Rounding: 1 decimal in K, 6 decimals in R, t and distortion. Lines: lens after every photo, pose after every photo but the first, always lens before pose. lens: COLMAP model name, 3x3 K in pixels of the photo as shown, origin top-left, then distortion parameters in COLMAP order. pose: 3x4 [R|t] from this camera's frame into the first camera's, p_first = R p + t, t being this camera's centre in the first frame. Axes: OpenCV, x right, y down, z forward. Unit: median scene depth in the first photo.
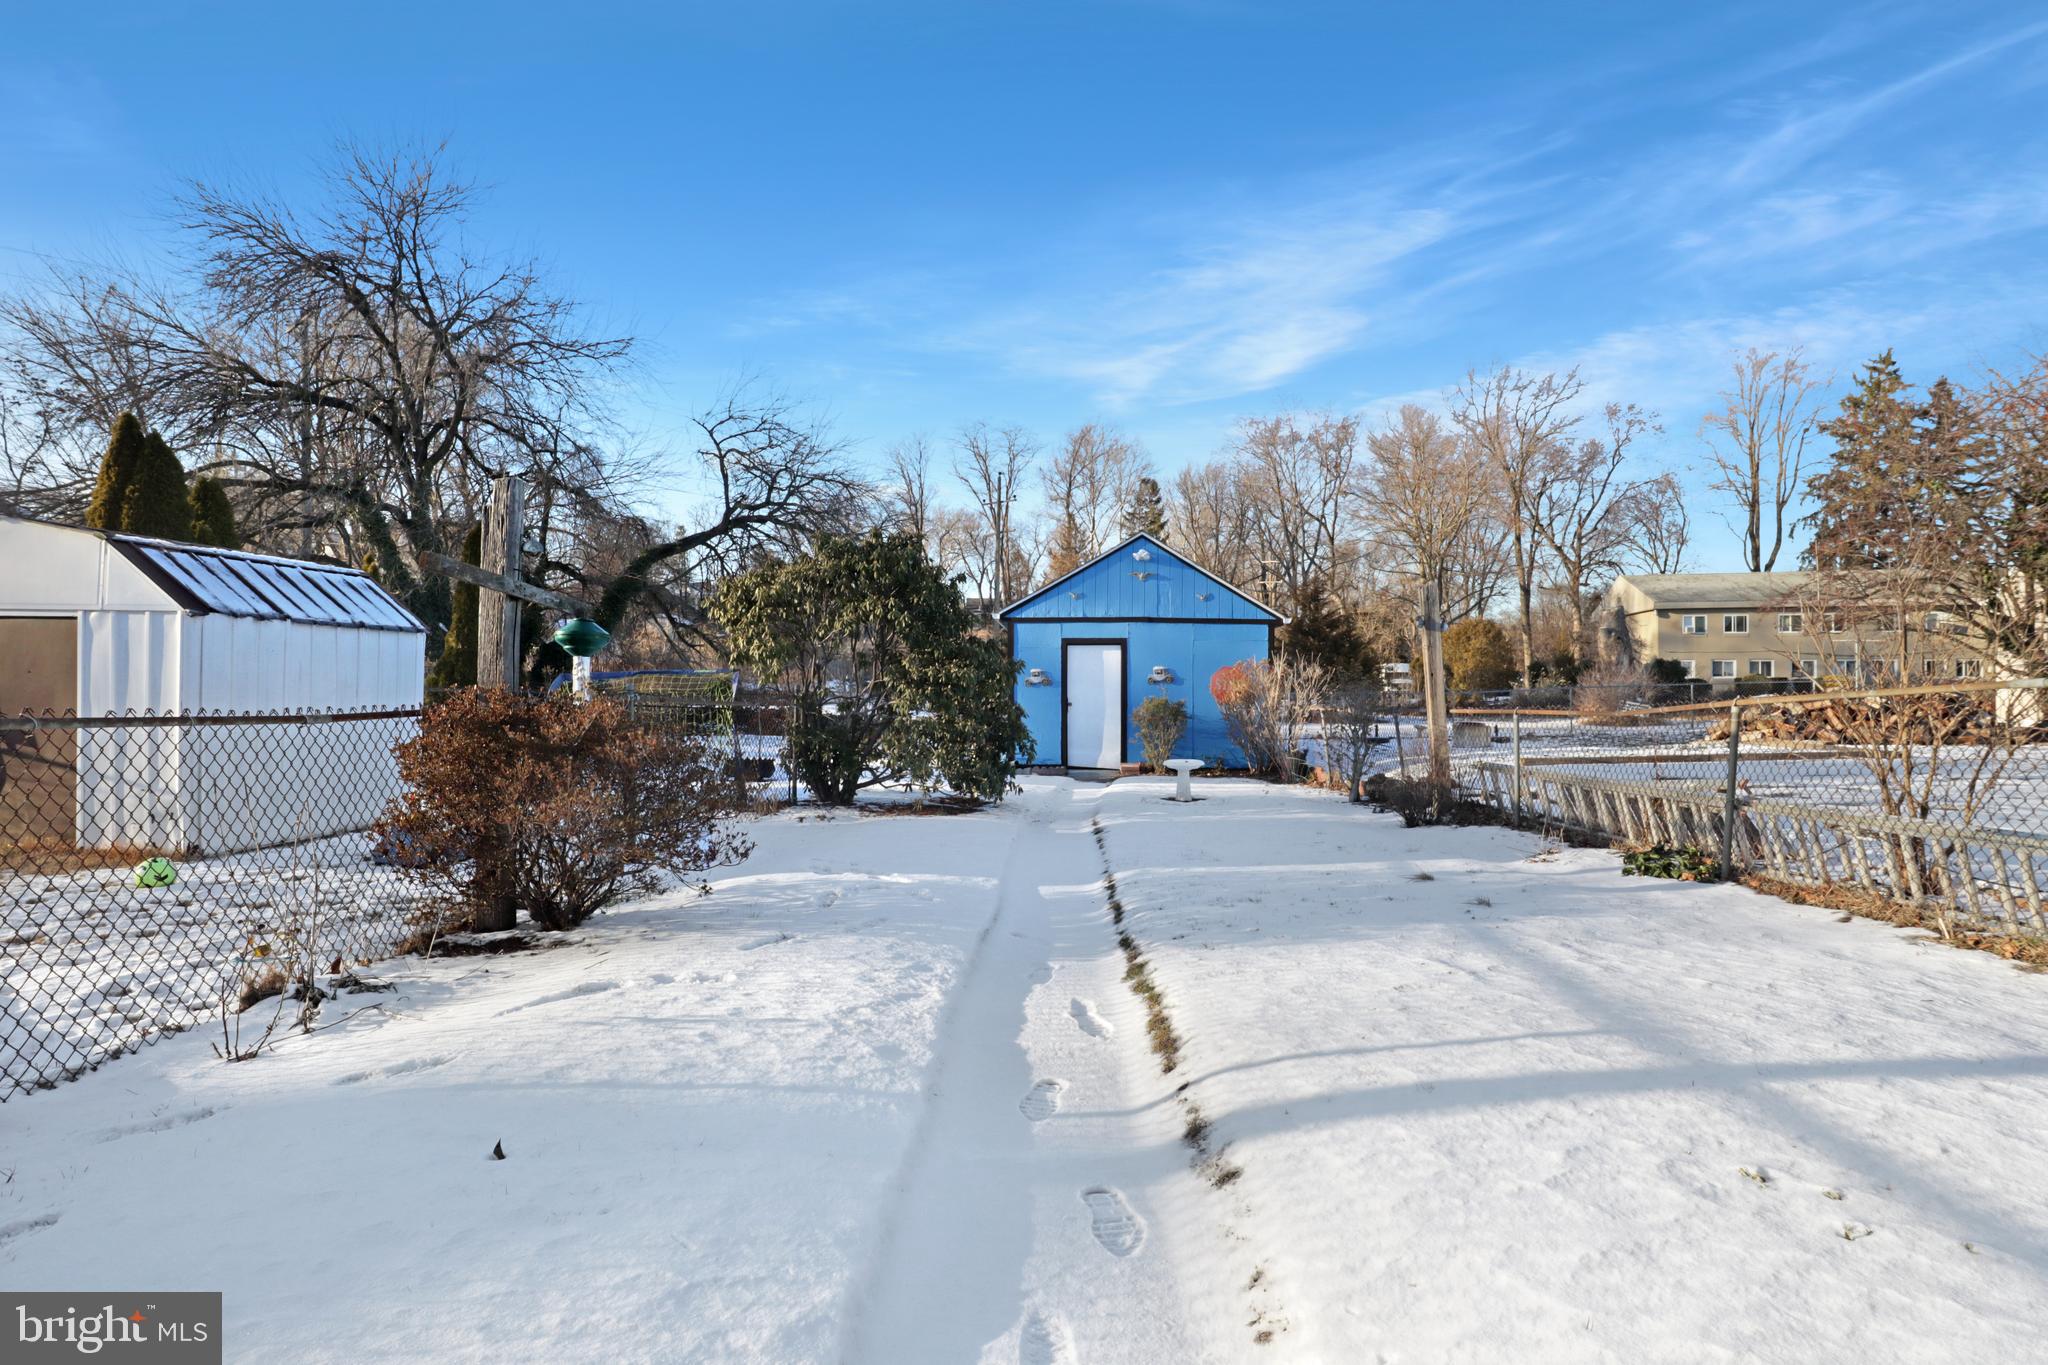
lens RADIAL K [[1037.3, 0, 1023.7], [0, 1037.3, 677.4], [0, 0, 1]] dist [-0.042066, 0.015680]
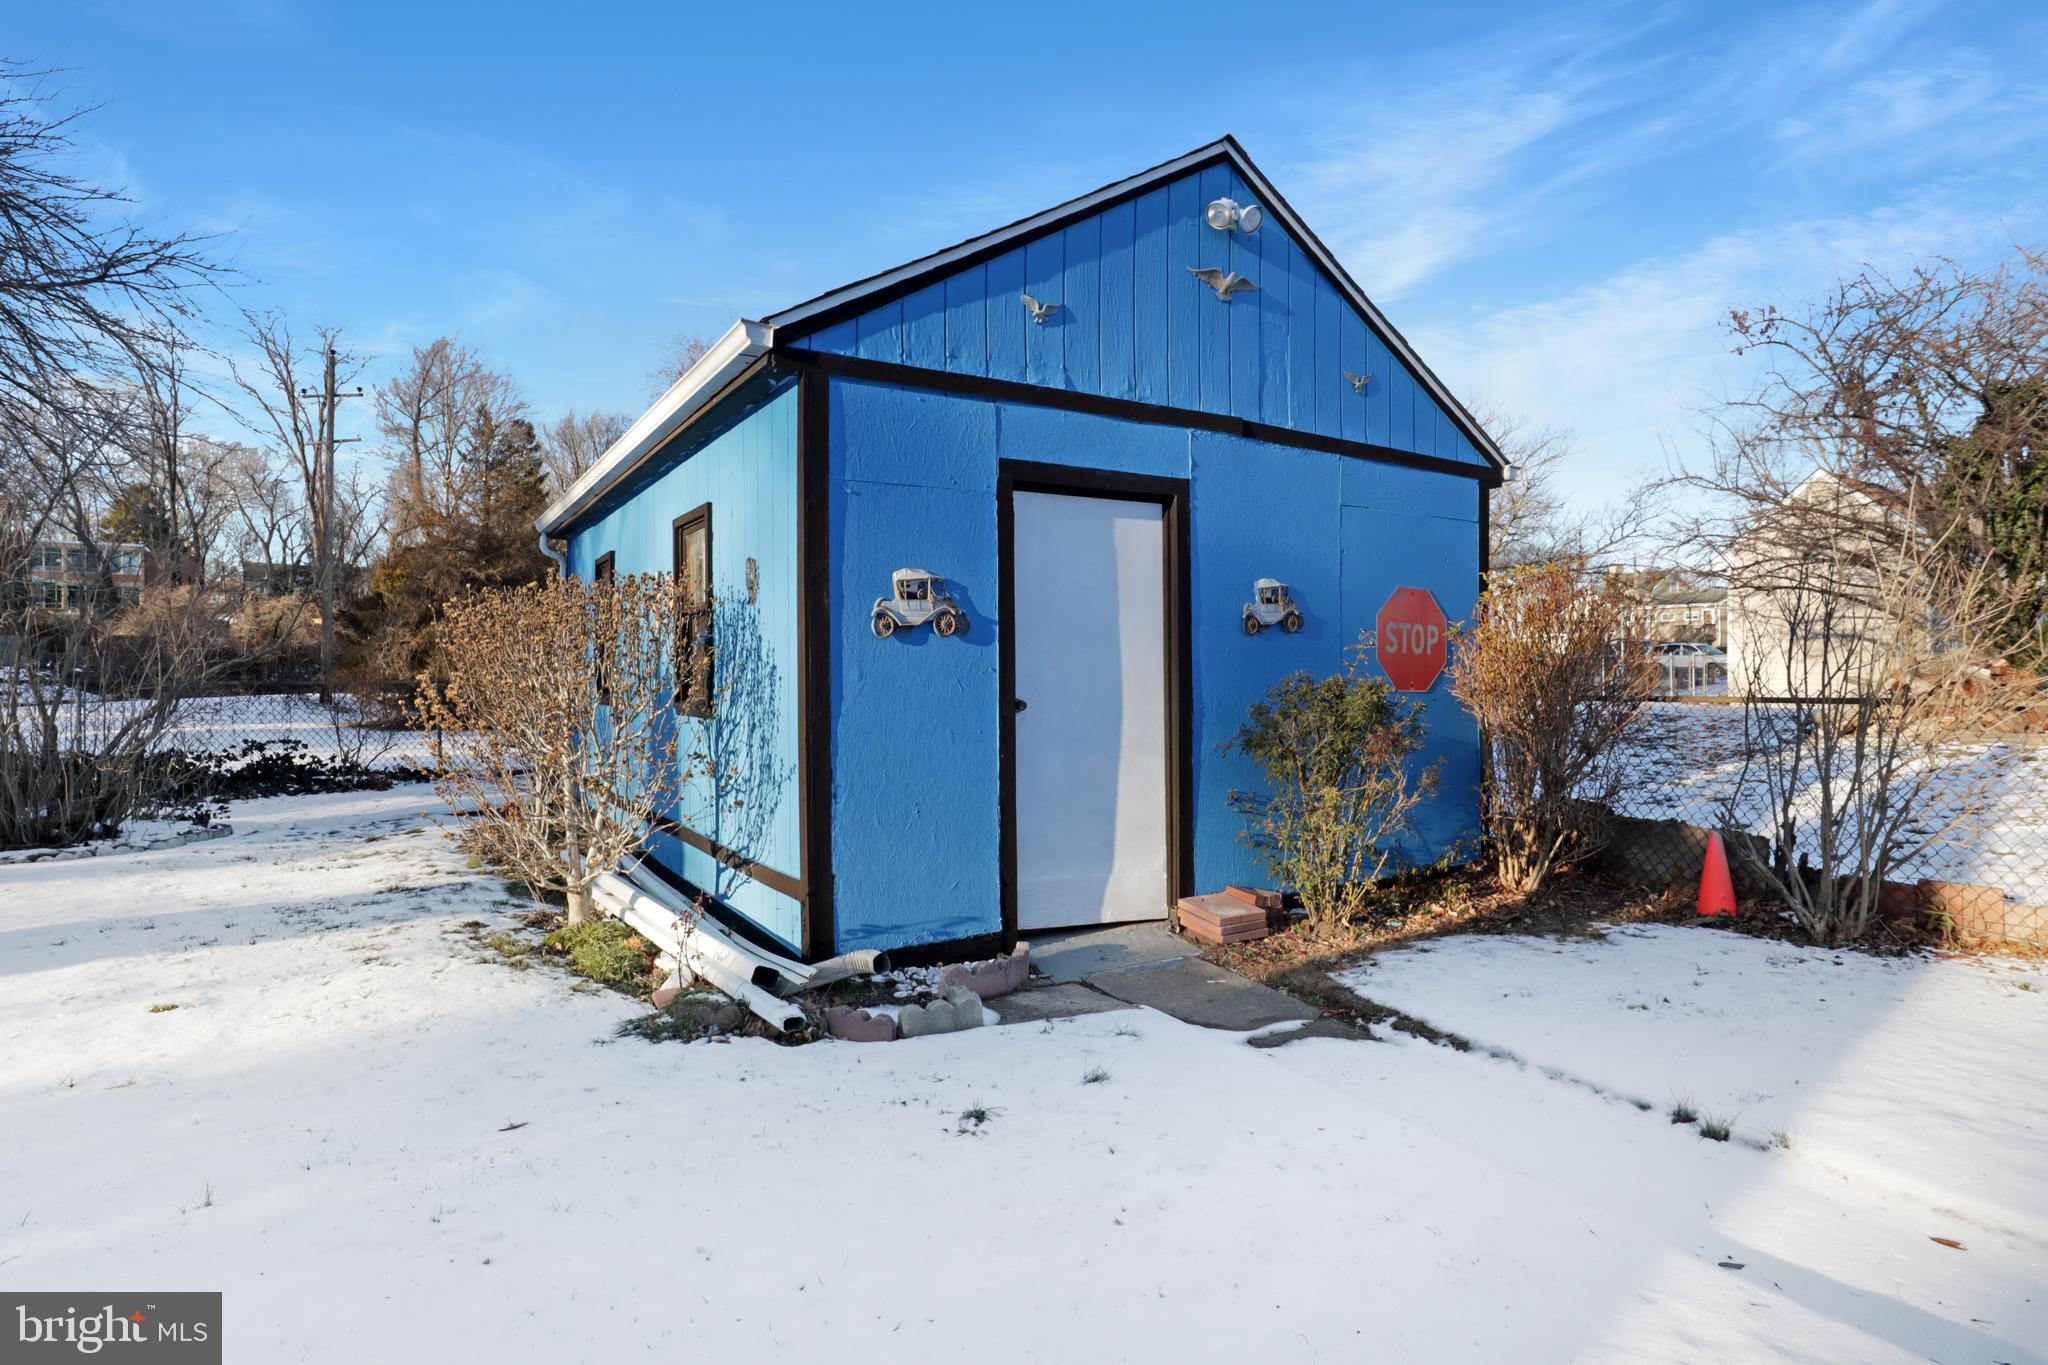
lens RADIAL K [[1015.3, 0, 1024.0], [0, 1015.3, 682.5], [0, 0, 1]] dist [-0.032703, 0.000342]
pose [[0.817297, -0.014046, 0.576046, -0.033748], [0.004063, 0.999818, 0.018615, 0.004637], [-0.576203, -0.012874, 0.817205, 0.241584]]
